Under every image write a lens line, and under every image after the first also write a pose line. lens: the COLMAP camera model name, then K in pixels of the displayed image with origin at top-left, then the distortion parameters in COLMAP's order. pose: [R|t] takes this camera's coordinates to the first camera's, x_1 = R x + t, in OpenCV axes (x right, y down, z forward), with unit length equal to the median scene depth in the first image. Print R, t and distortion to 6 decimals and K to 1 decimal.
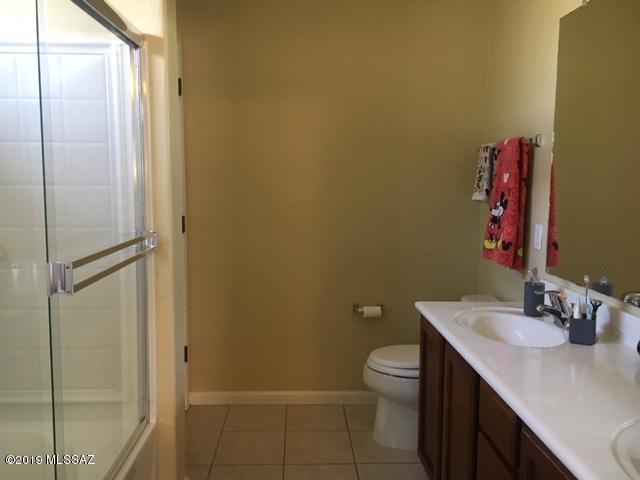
lens RADIAL K [[531.8, 0, 320.0], [0, 531.8, 240.0], [0, 0, 1]] dist [0.009486, 0.003714]
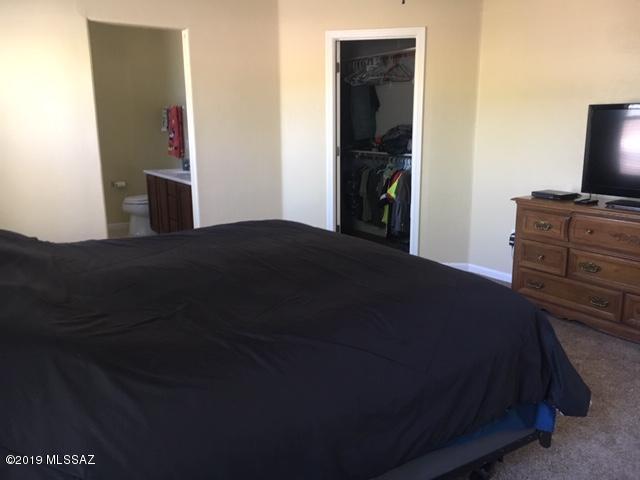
lens RADIAL K [[531.8, 0, 320.0], [0, 531.8, 240.0], [0, 0, 1]] dist [0.009486, 0.003714]
pose [[0.848205, -0.132525, 0.512820, -0.428831], [0.070125, 0.987768, 0.139275, 0.133736], [-0.525005, -0.082172, 0.847123, -1.541110]]
